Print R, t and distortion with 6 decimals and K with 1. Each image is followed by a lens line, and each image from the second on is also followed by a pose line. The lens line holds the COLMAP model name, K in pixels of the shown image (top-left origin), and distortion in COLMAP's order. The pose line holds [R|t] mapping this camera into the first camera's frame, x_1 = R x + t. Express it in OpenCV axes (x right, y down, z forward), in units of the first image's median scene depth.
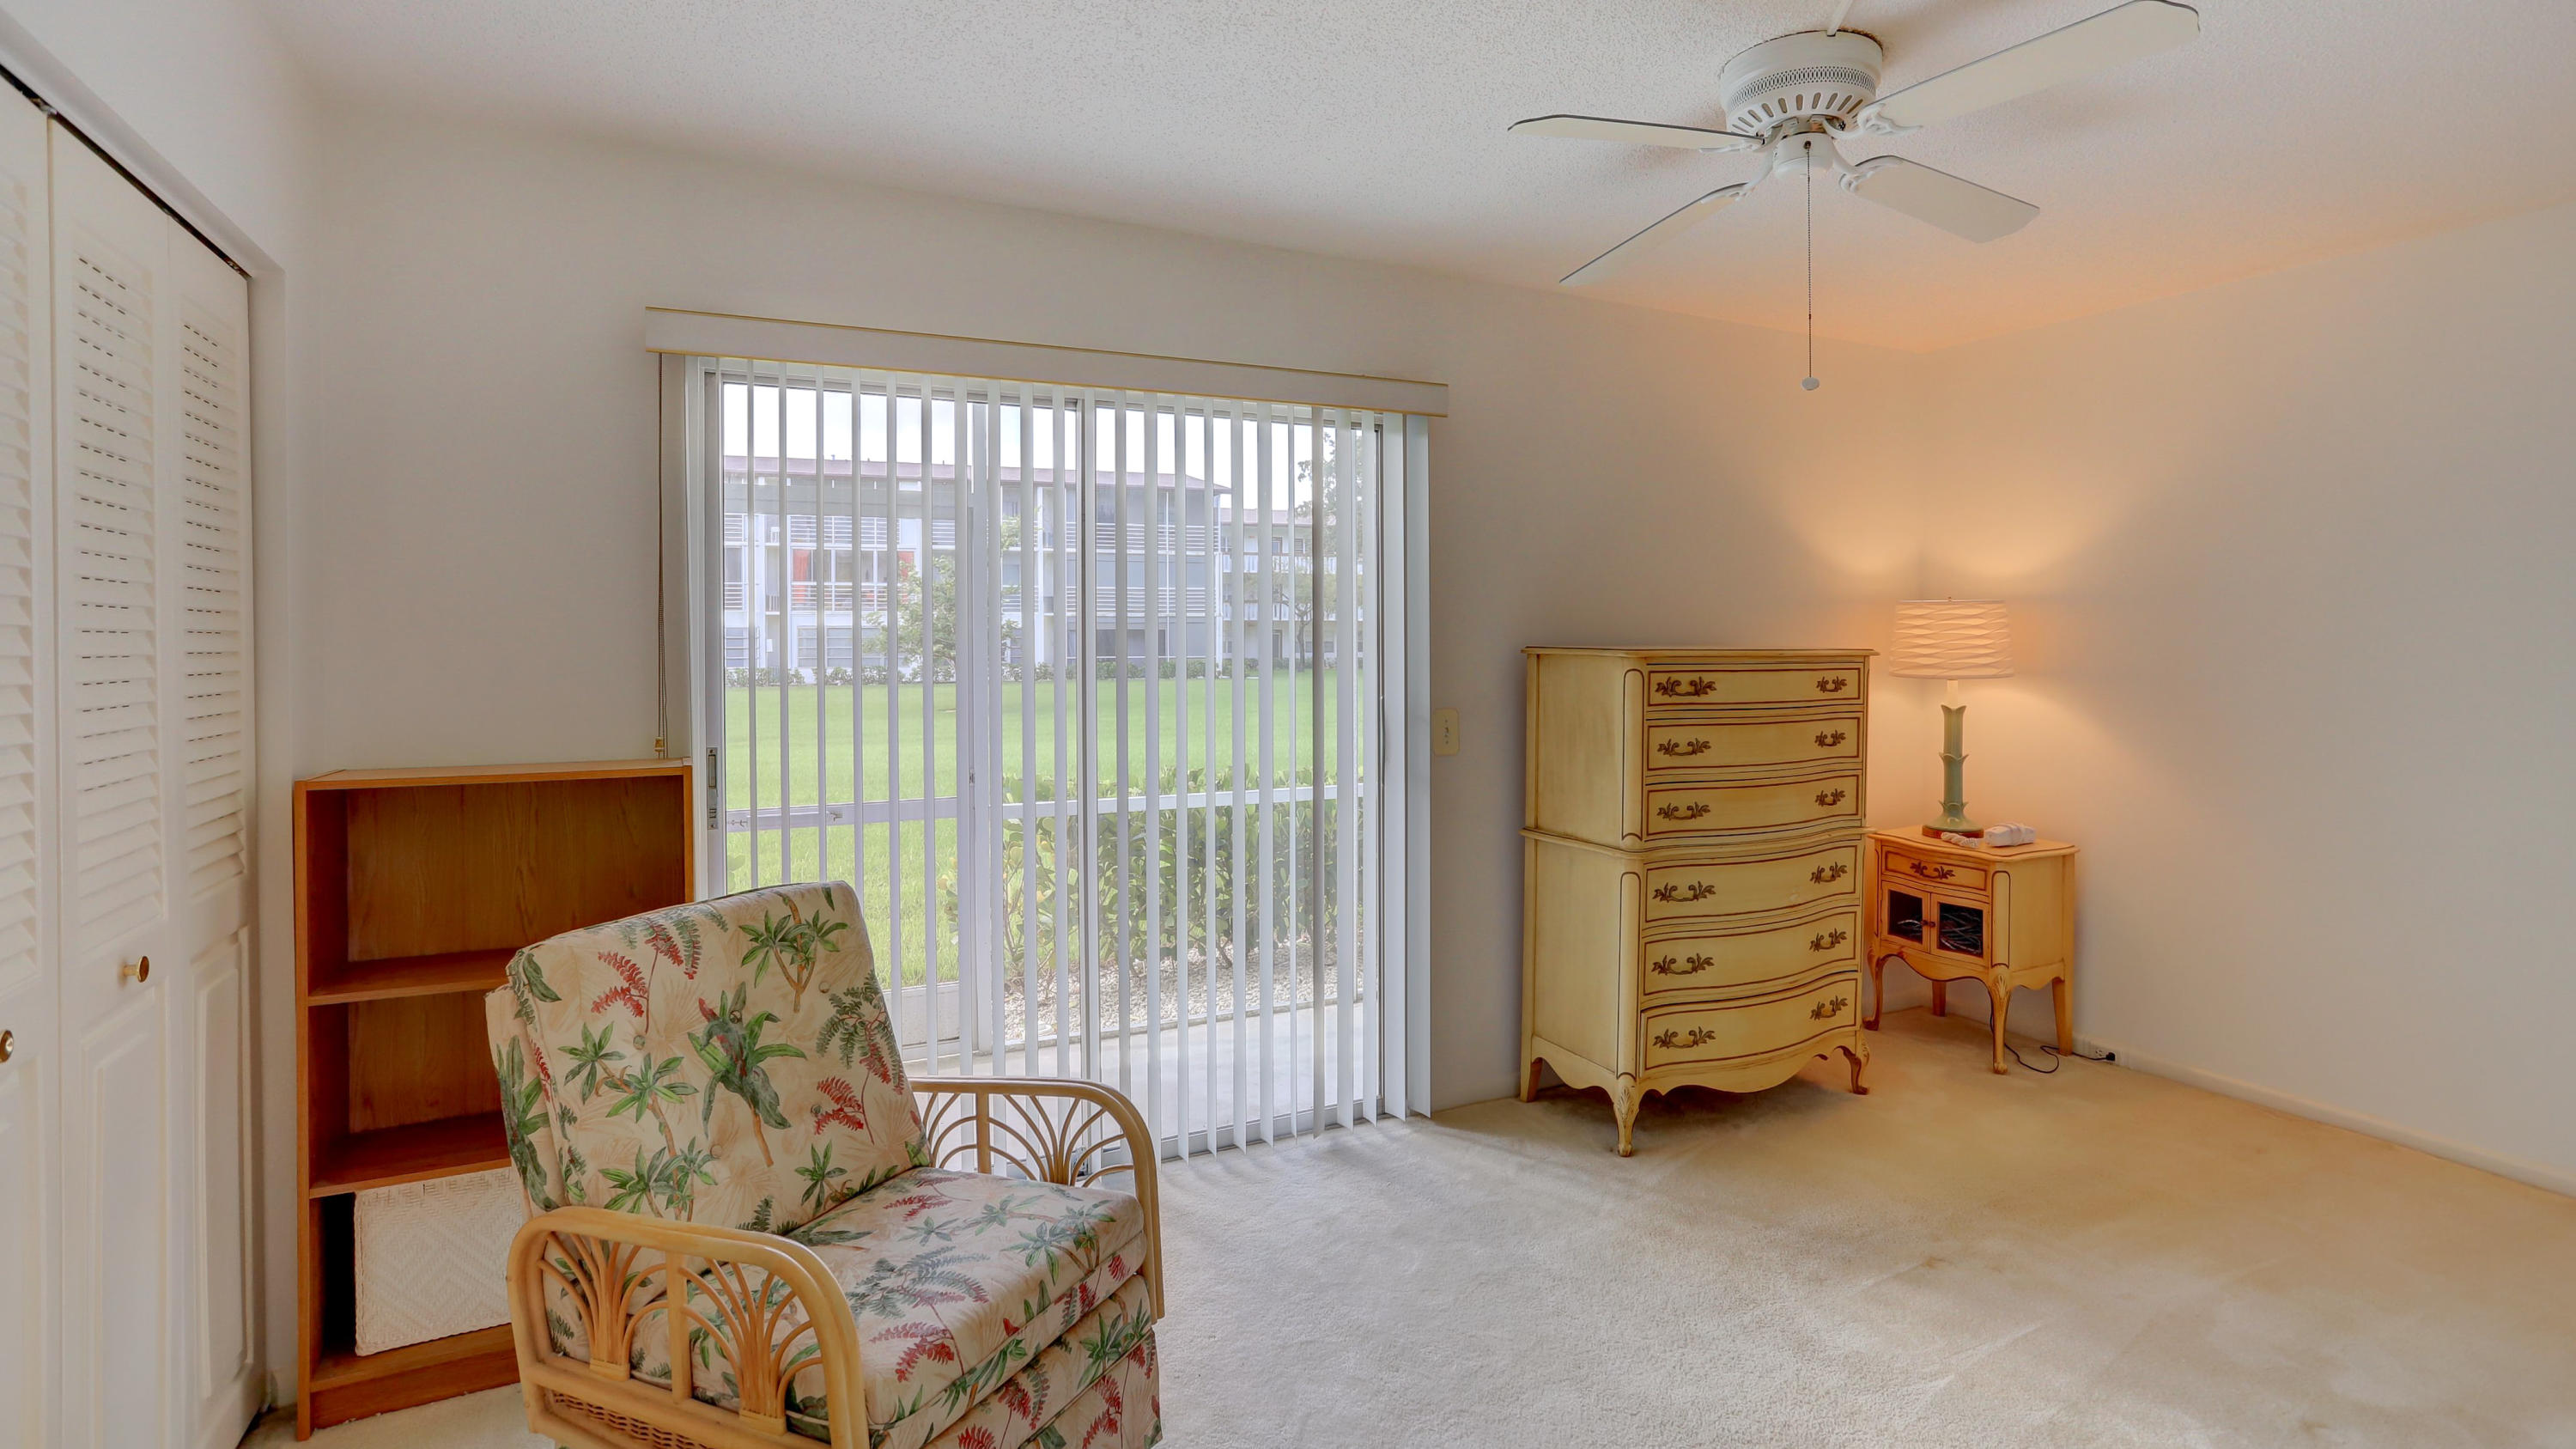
lens RADIAL K [[1239.1, 0, 1294.1], [0, 1239.1, 658.3], [0, 0, 1]] dist [-0.057017, 0.039553]
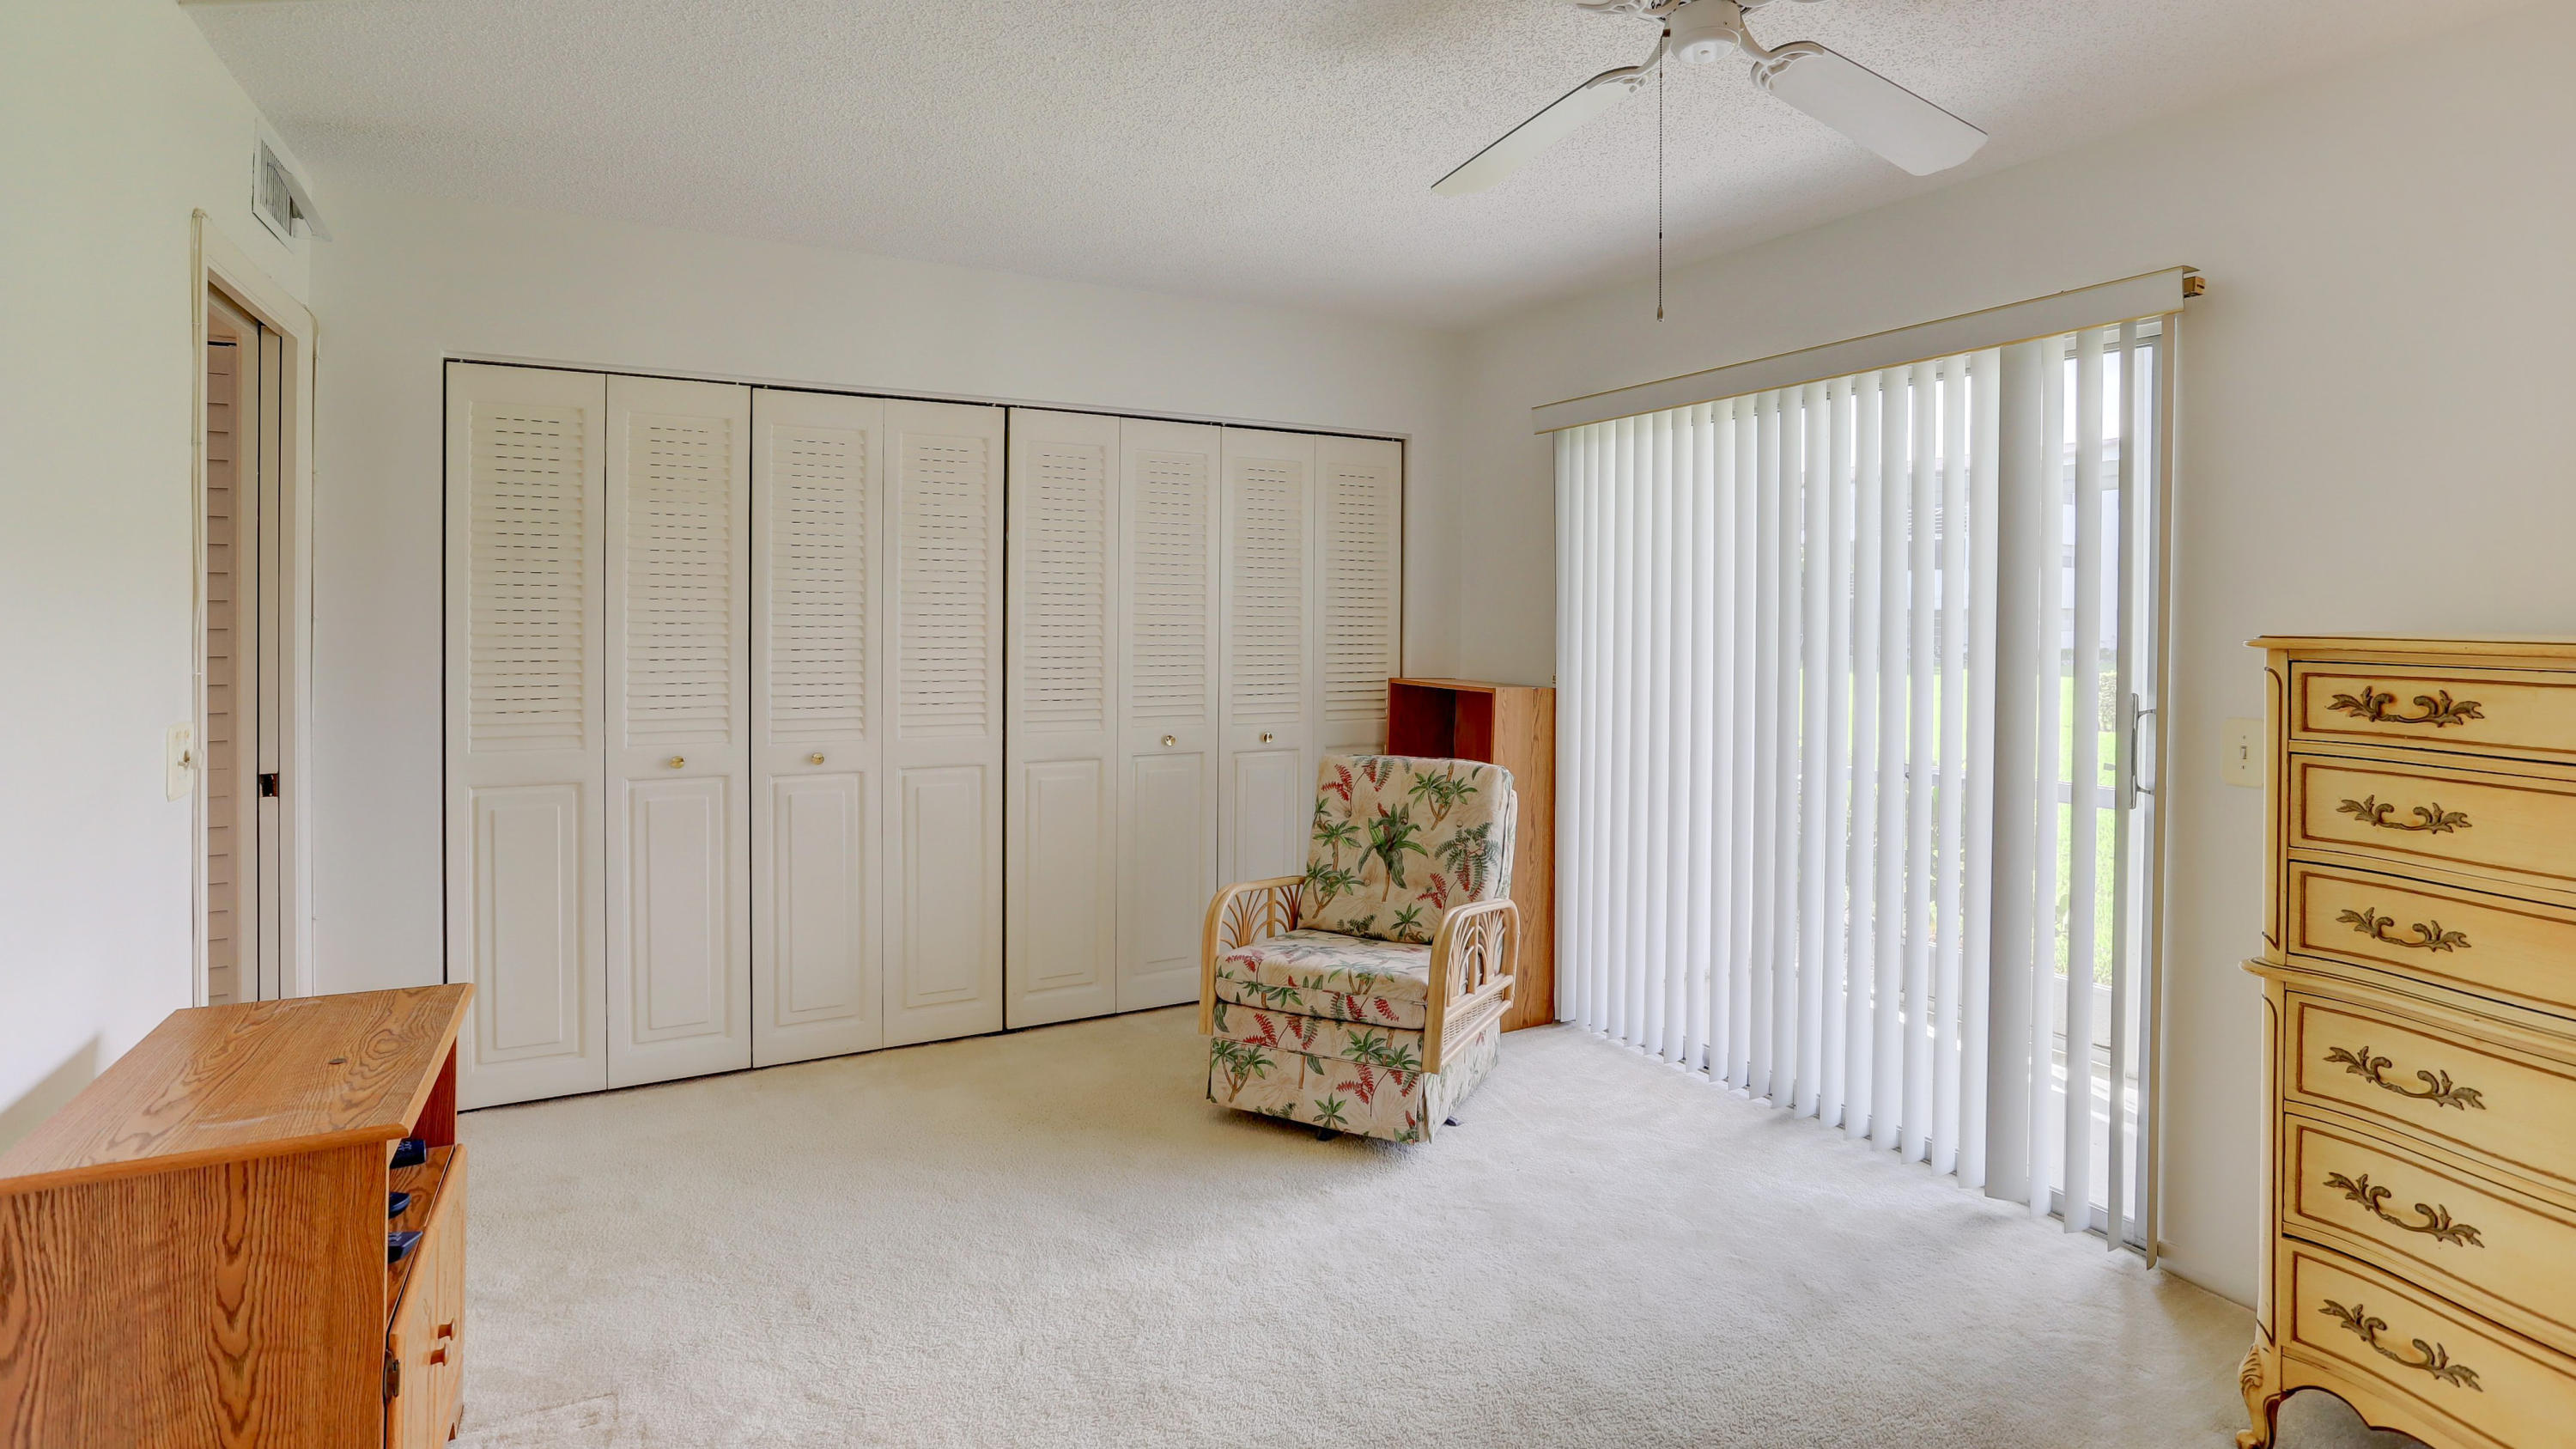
lens RADIAL K [[1243.0, 0, 1289.4], [0, 1243.0, 628.2], [0, 0, 1]] dist [-0.056769, 0.039851]
pose [[0.036394, 0.015850, -0.999212, 0.822077], [-0.022915, 0.999625, 0.015022, -0.008484], [0.999075, 0.022351, 0.036743, 0.459791]]
